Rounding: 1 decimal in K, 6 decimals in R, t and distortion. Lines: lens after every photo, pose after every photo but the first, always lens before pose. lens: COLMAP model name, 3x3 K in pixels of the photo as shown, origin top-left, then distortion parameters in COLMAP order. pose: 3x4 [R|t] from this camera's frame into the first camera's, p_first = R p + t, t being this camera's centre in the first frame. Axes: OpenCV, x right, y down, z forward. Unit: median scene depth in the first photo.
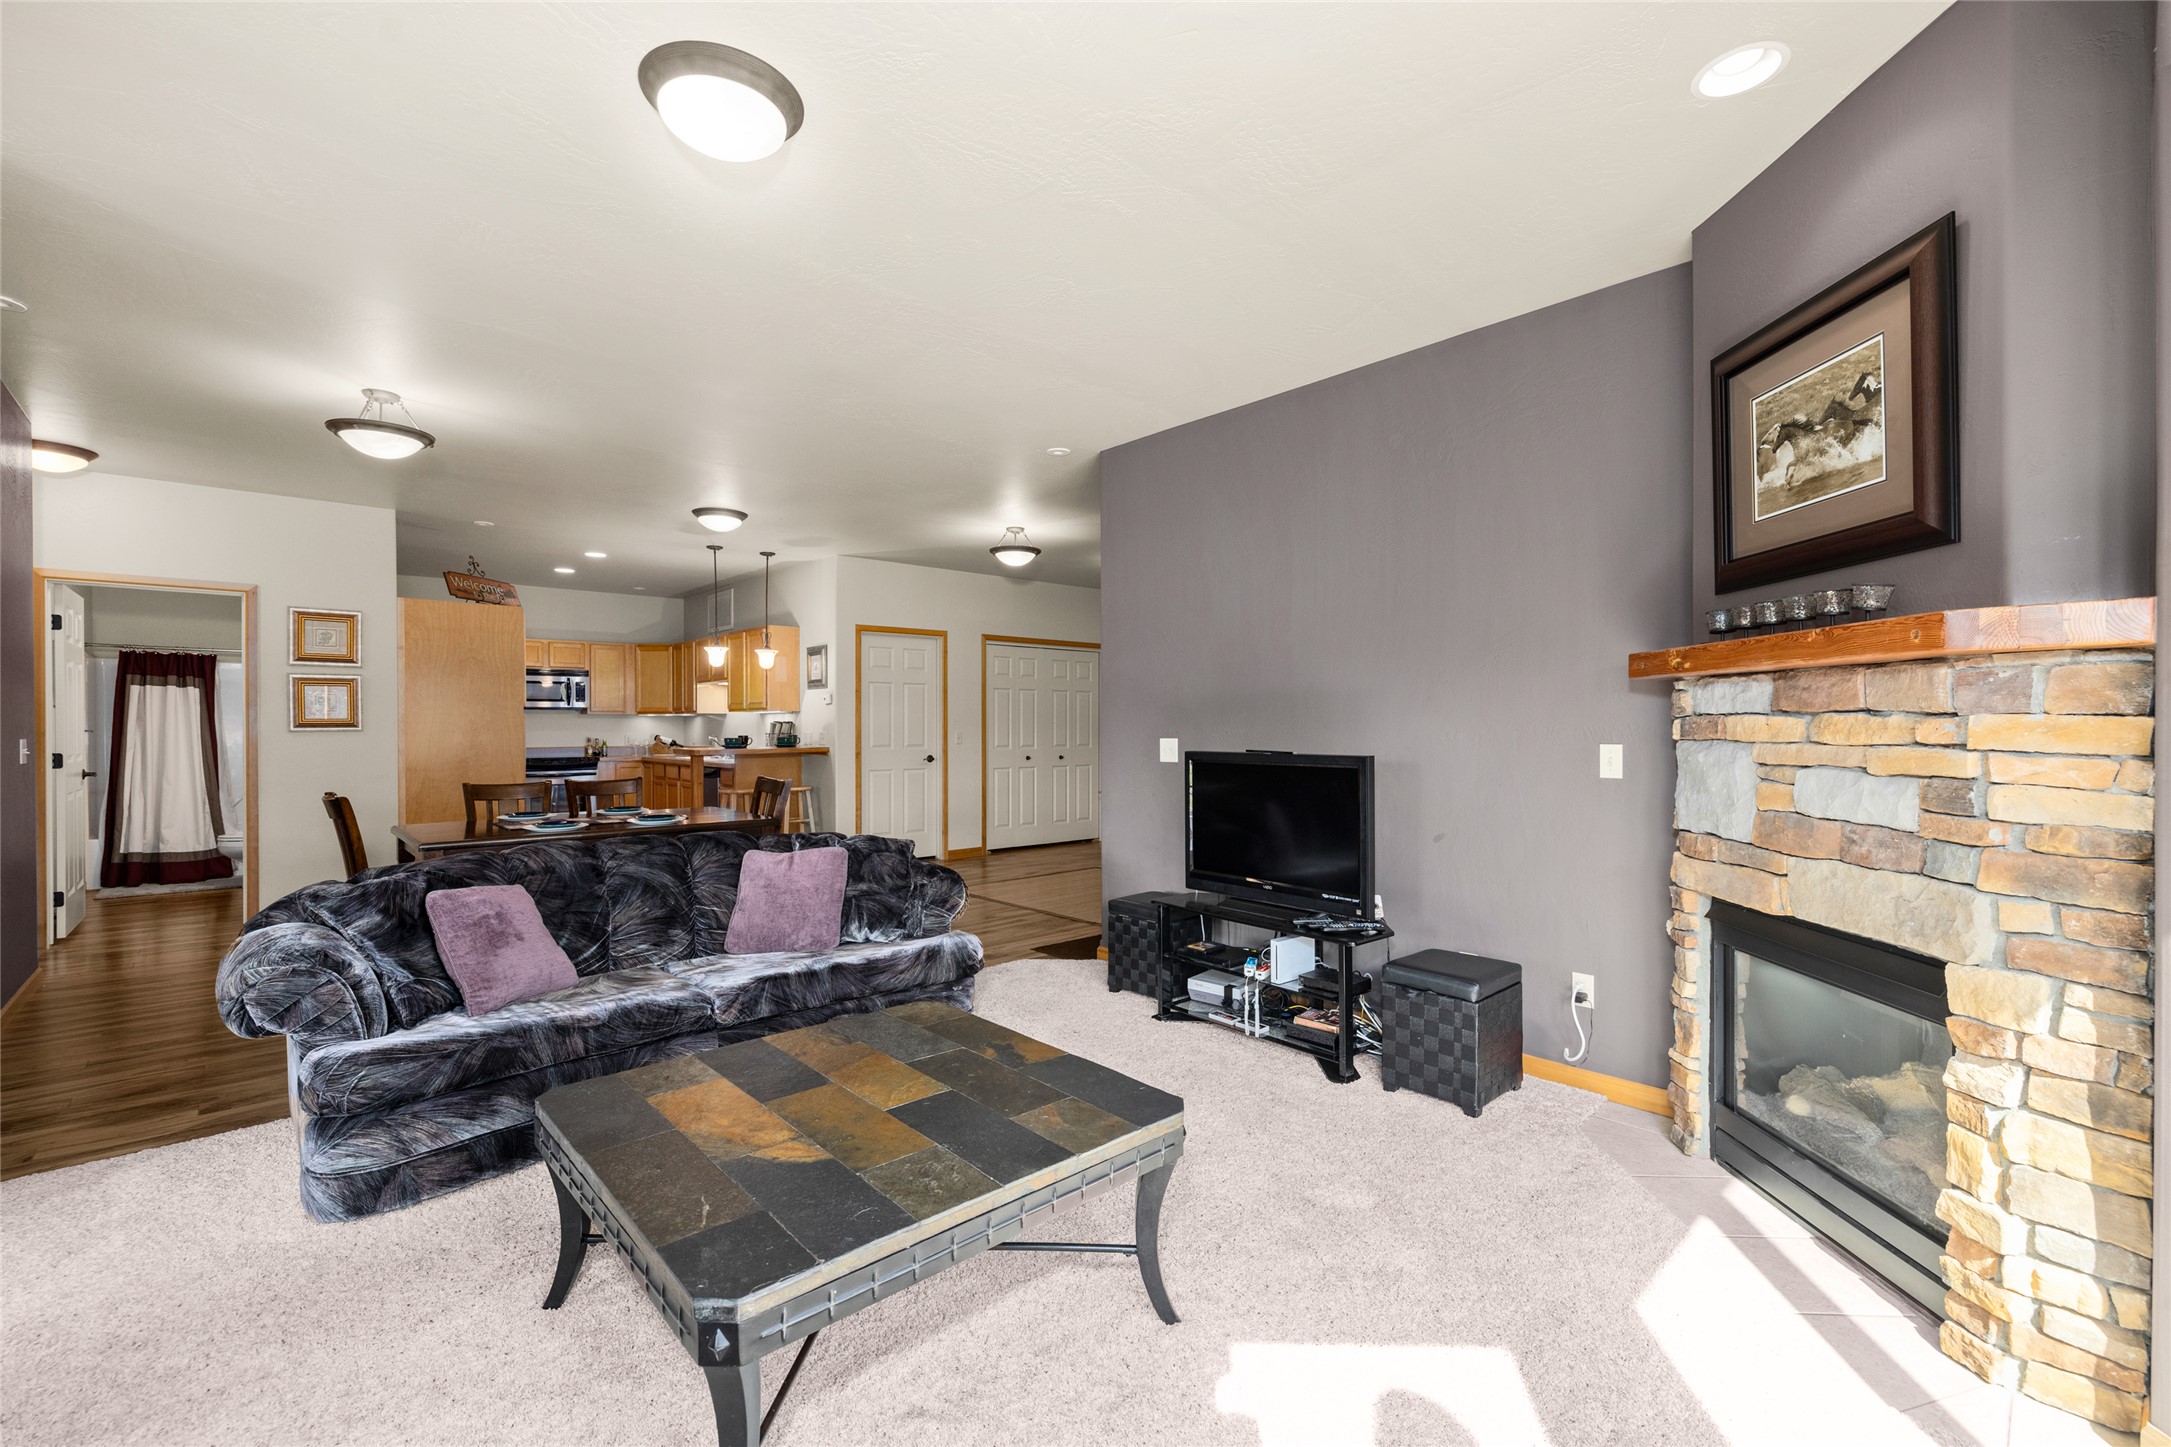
lens RADIAL K [[930.1, 0, 1084.4], [0, 930.1, 729.2], [0, 0, 1]] dist [-0.002105, -0.000568]
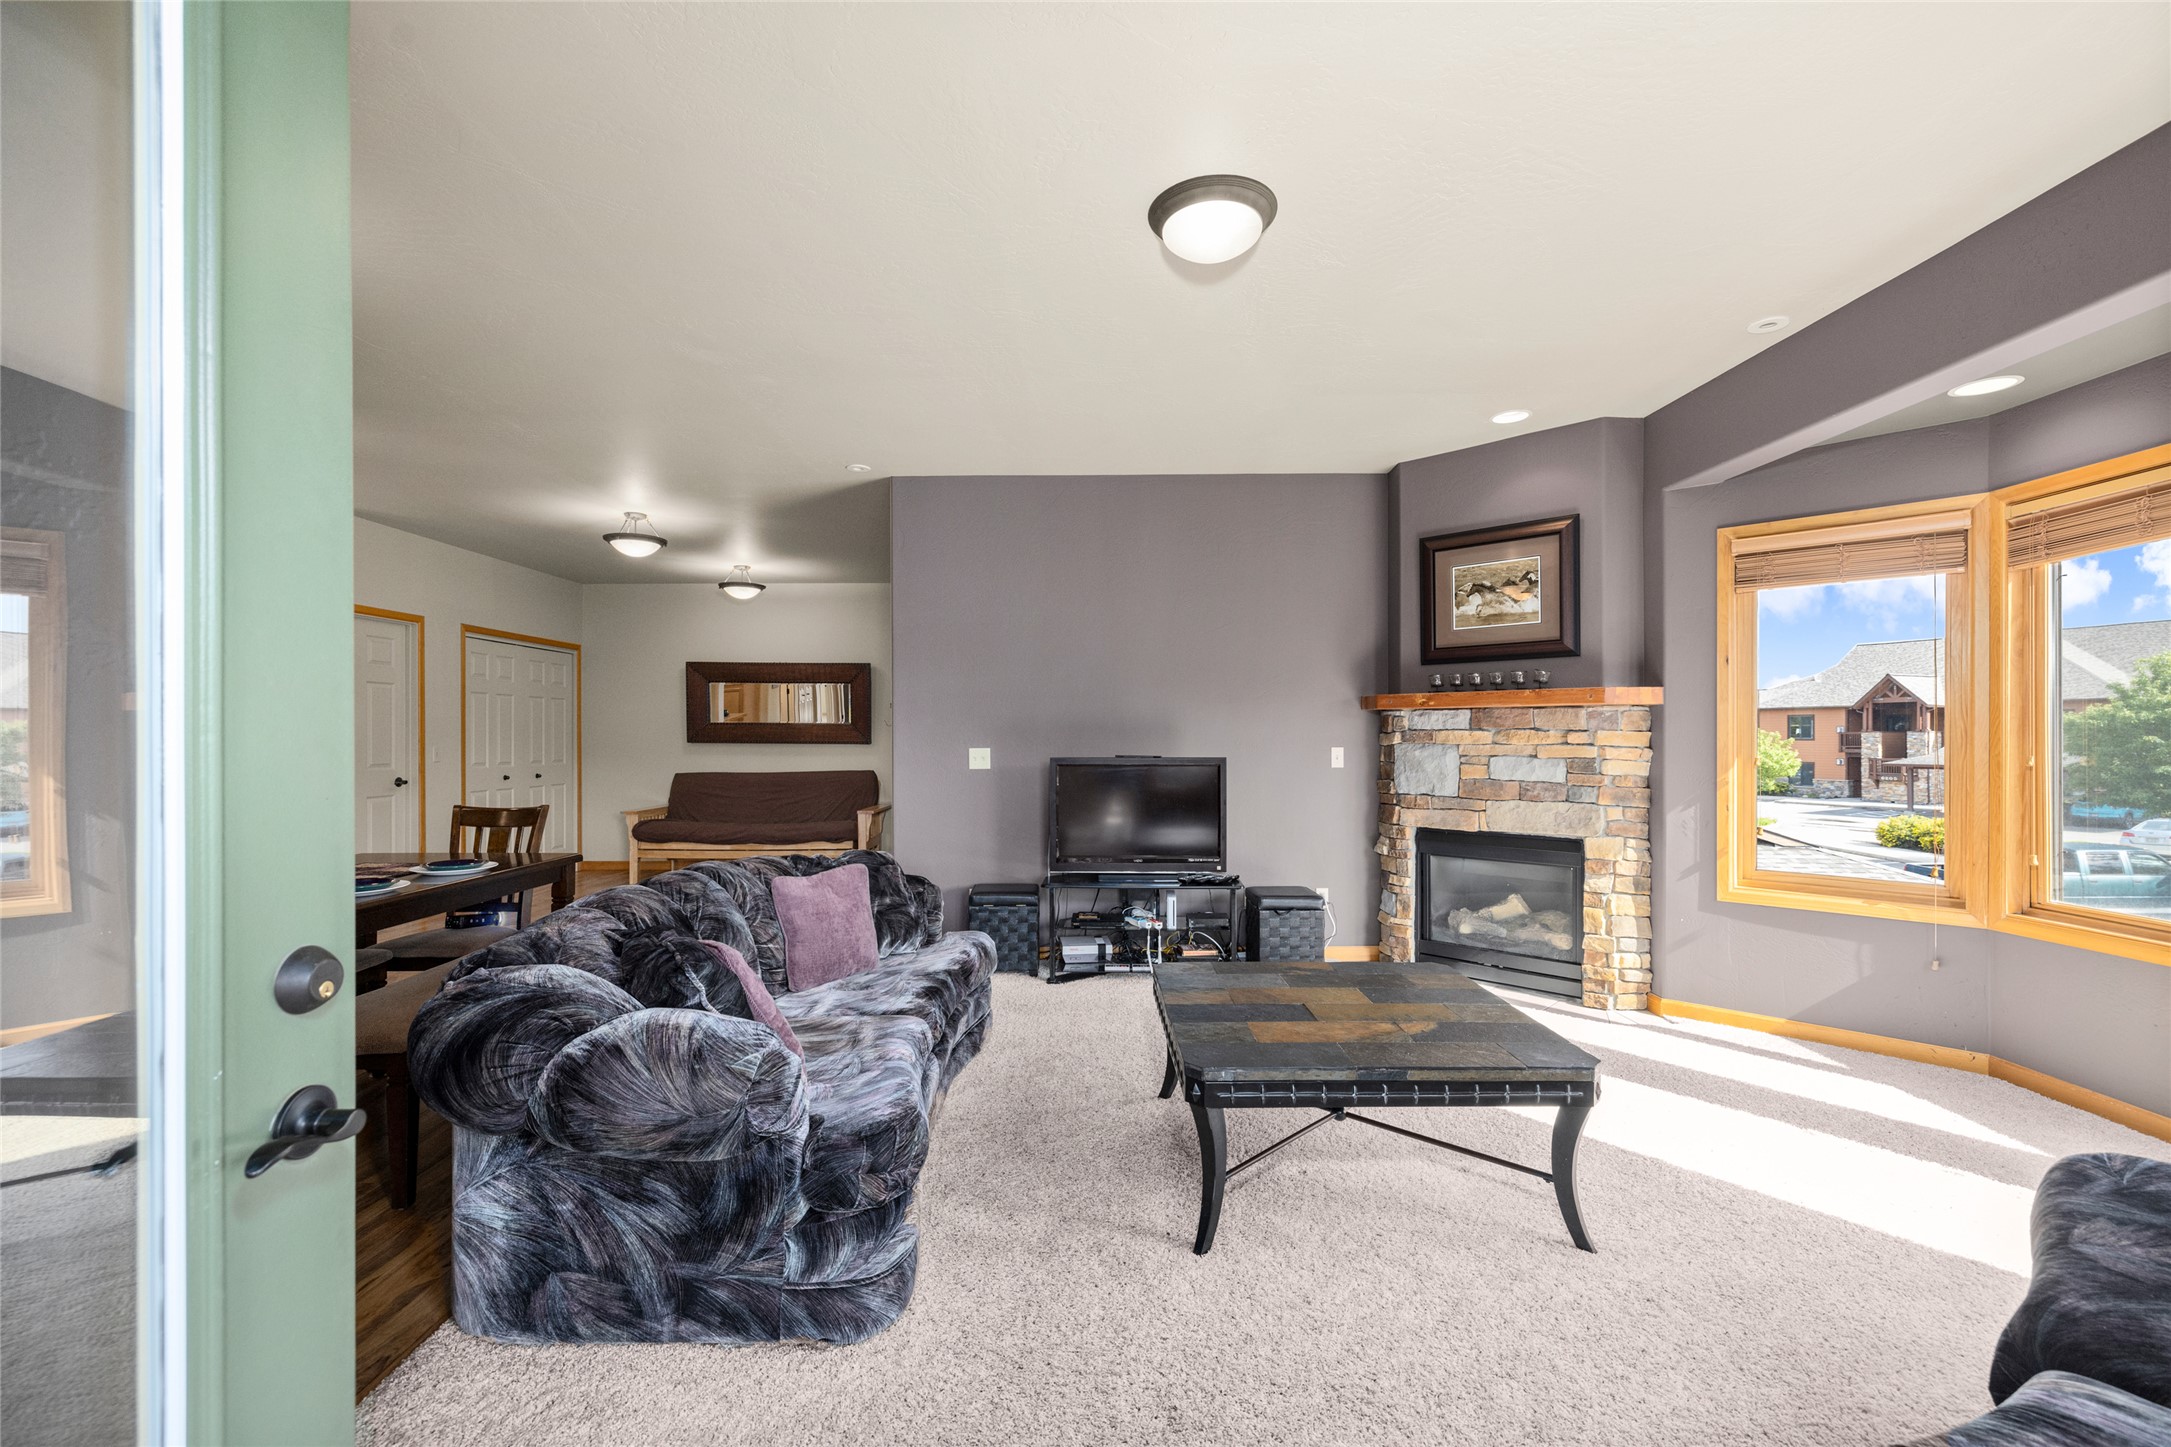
lens RADIAL K [[916.2, 0, 1080.4], [0, 916.2, 739.3], [0, 0, 1]] dist [-0.001206, -0.000263]
pose [[0.674406, -0.002740, 0.738356, -1.135005], [0.005136, 0.999986, -0.000981, 0.000930], [-0.738343, 0.004454, 0.674411, 0.272549]]
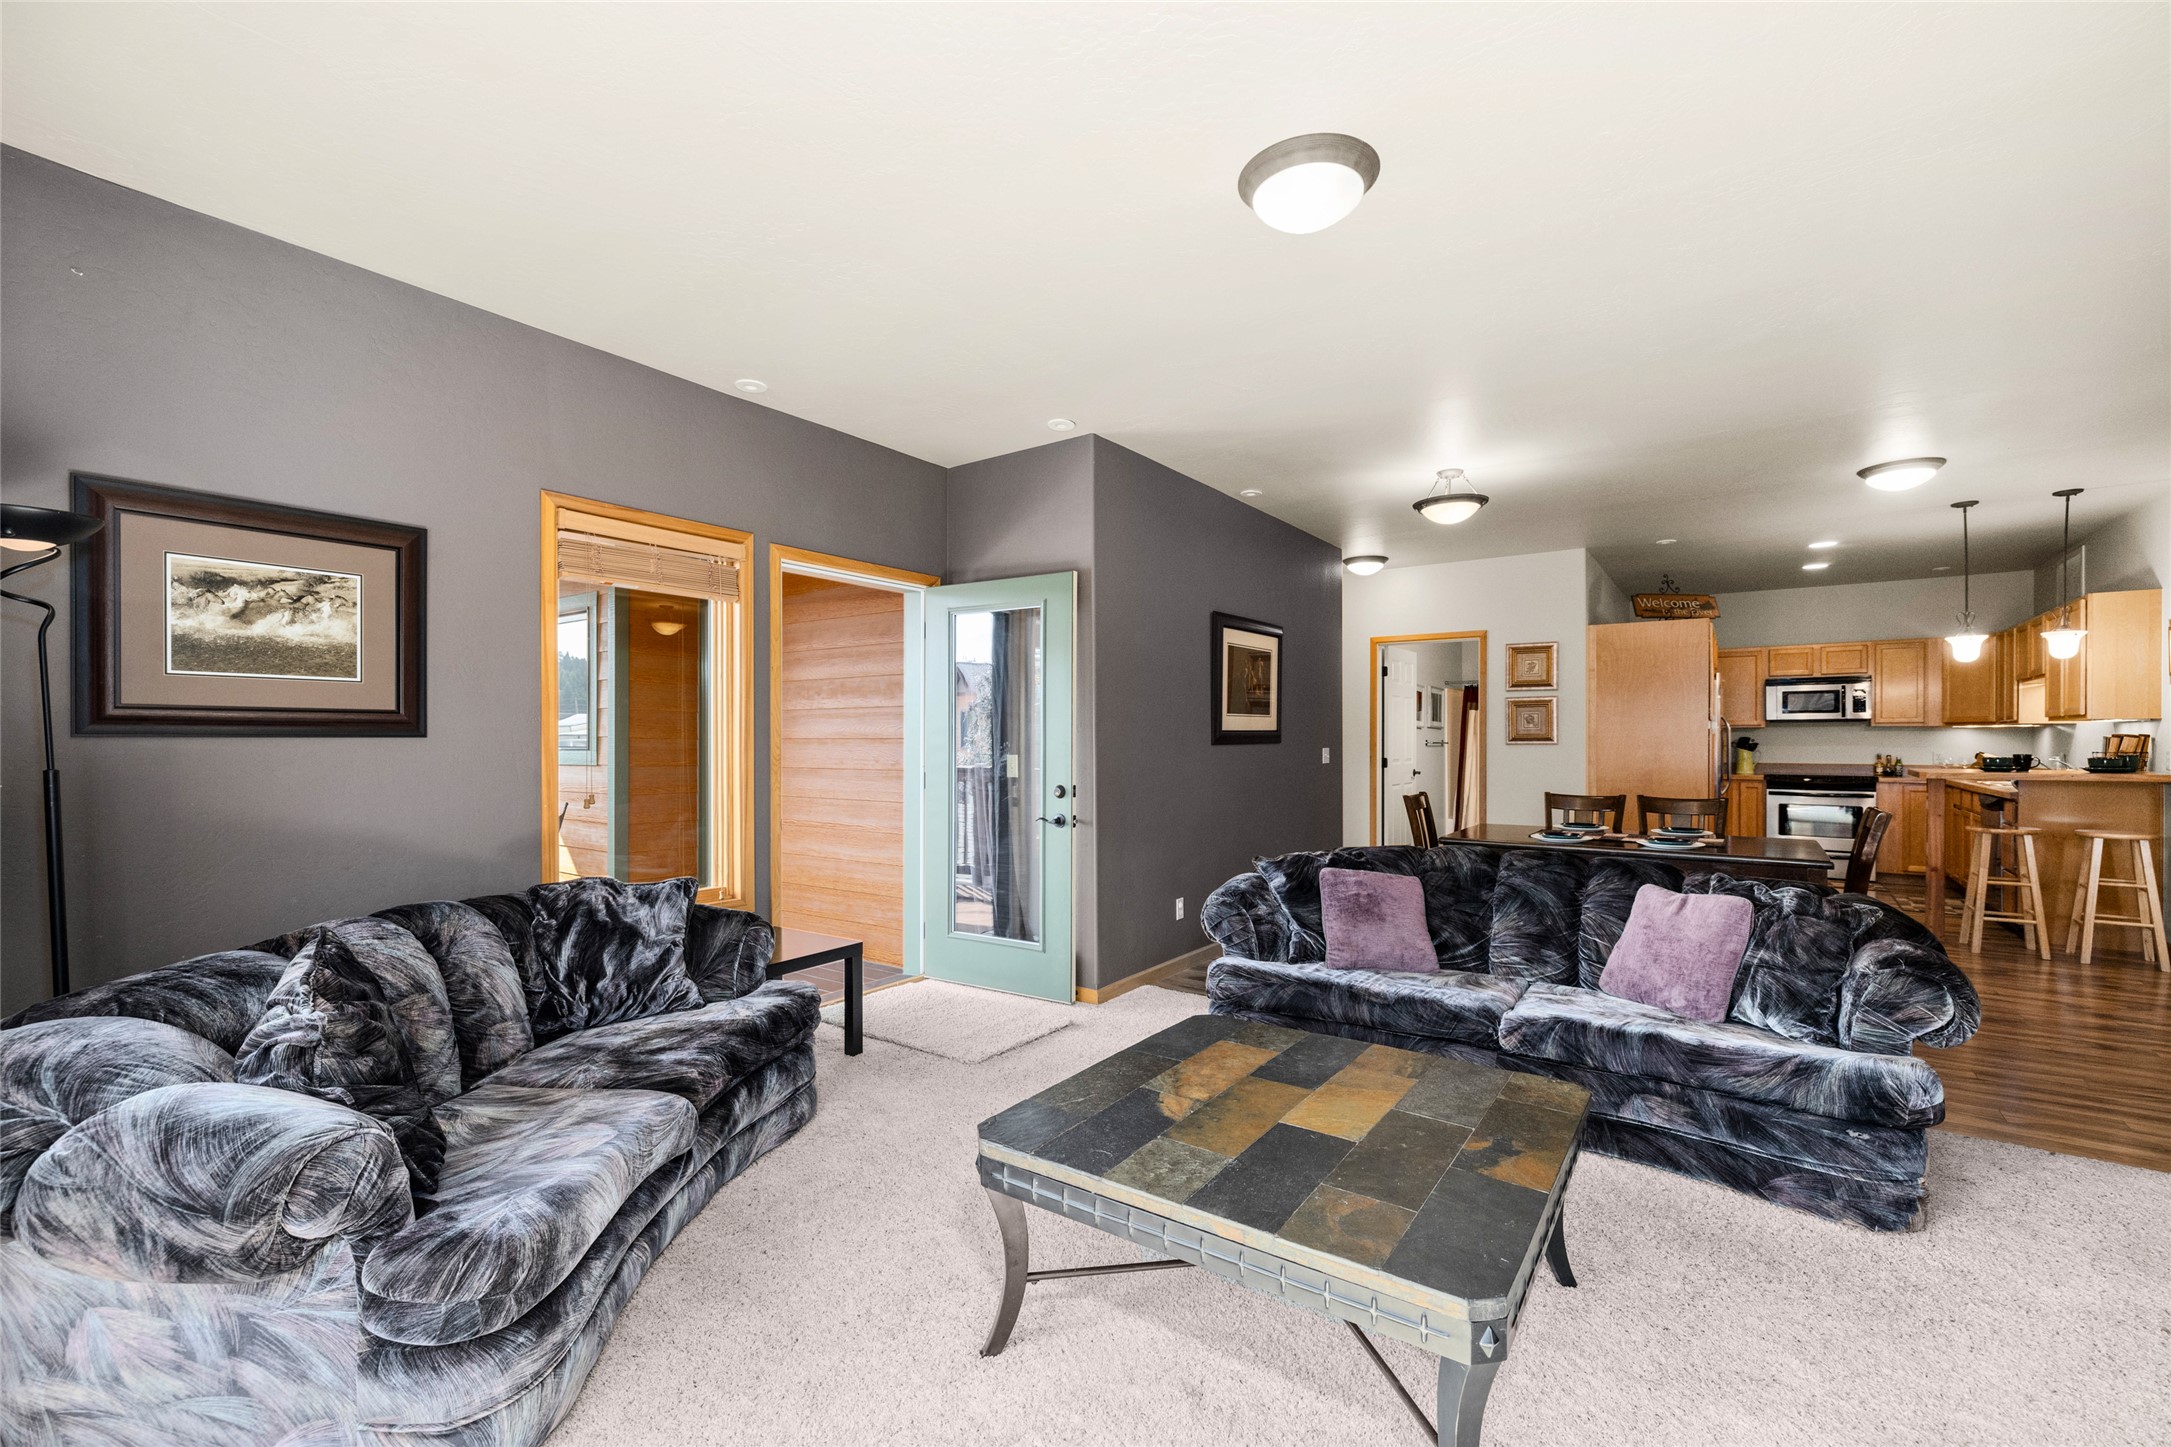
lens RADIAL K [[916.2, 0, 1080.4], [0, 916.2, 739.3], [0, 0, 1]] dist [-0.001206, -0.000263]
pose [[0.201617, 0.000235, -0.979464, 0.521162], [-0.003725, 0.999993, -0.000527, -0.004058], [0.979457, 0.003755, 0.201616, 0.424495]]
